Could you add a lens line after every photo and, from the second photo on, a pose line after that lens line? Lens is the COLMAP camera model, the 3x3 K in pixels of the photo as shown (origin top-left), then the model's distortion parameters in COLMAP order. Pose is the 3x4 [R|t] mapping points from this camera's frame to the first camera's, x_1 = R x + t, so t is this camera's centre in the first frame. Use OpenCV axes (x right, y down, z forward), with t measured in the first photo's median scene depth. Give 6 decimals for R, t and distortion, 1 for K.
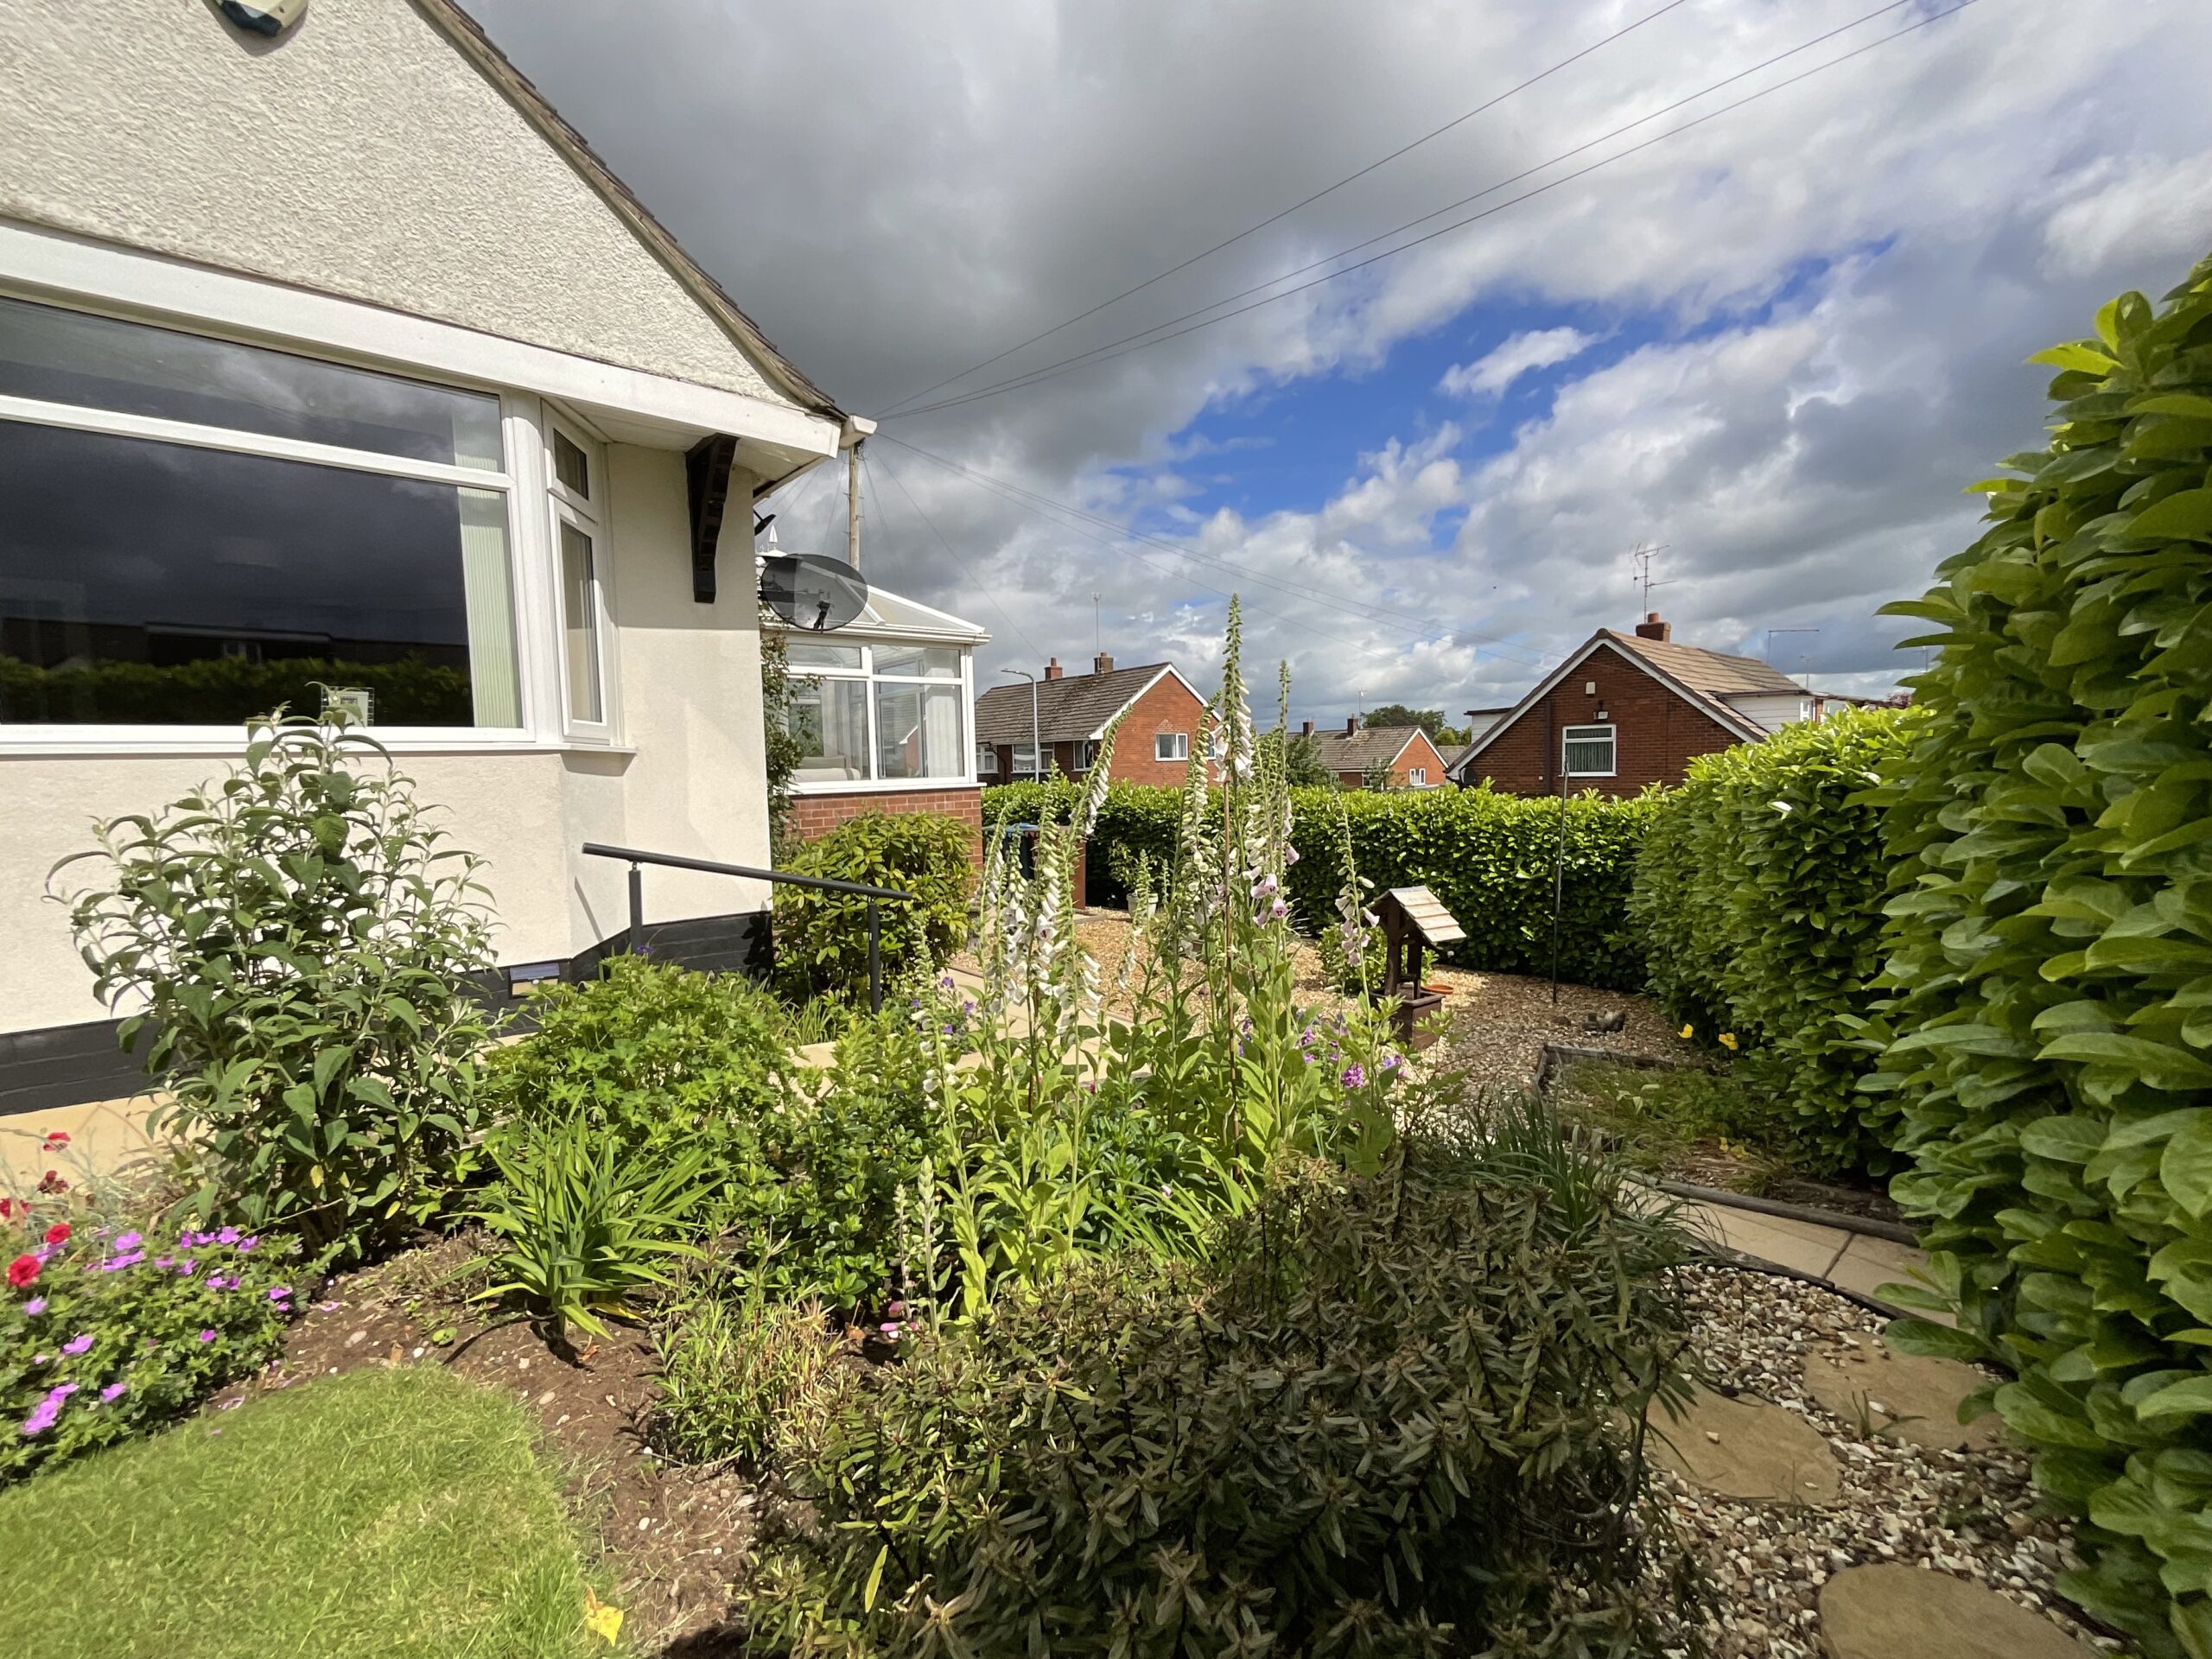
lens RADIAL K [[898.6, 0, 1106.0], [0, 898.6, 829.5], [0, 0, 1]] dist [0.000053, 0.000016]
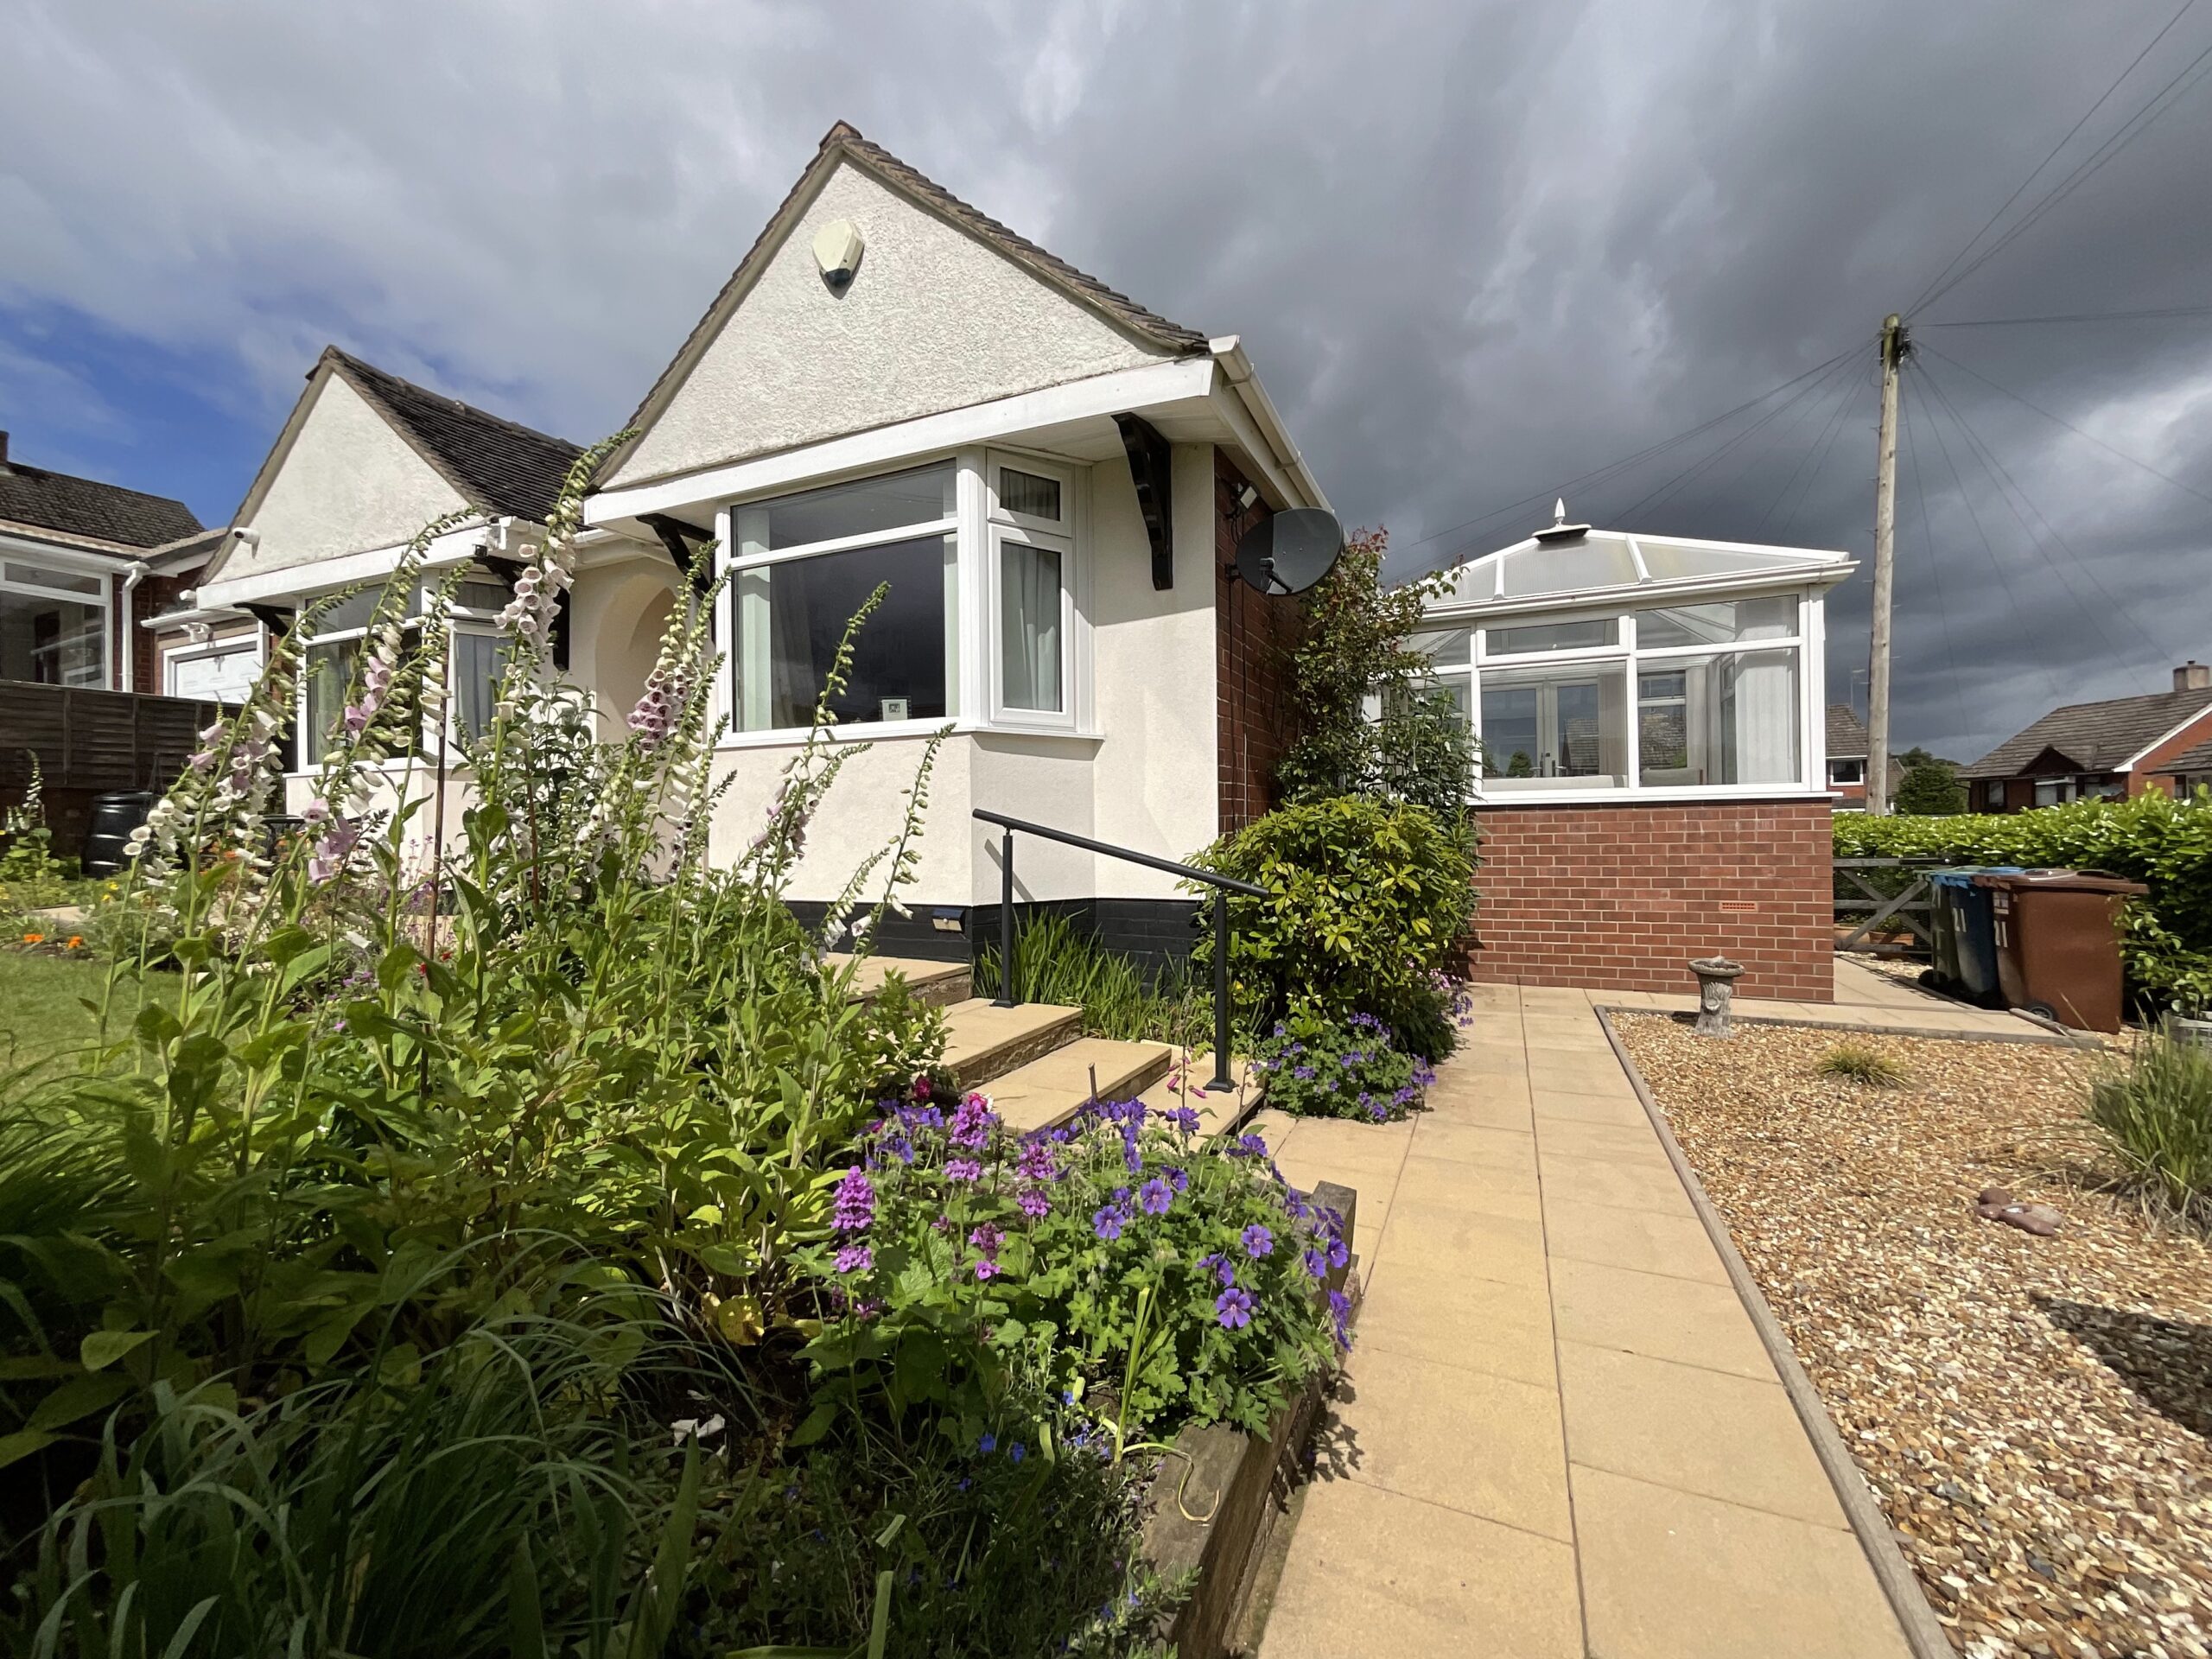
lens RADIAL K [[898.6, 0, 1106.0], [0, 898.6, 829.5], [0, 0, 1]] dist [0.000053, 0.000016]
pose [[0.432112, 0.018420, -0.901632, 0.526624], [-0.066792, 0.997699, -0.011628, 0.042217], [0.899343, 0.065247, 0.432348, 0.607511]]
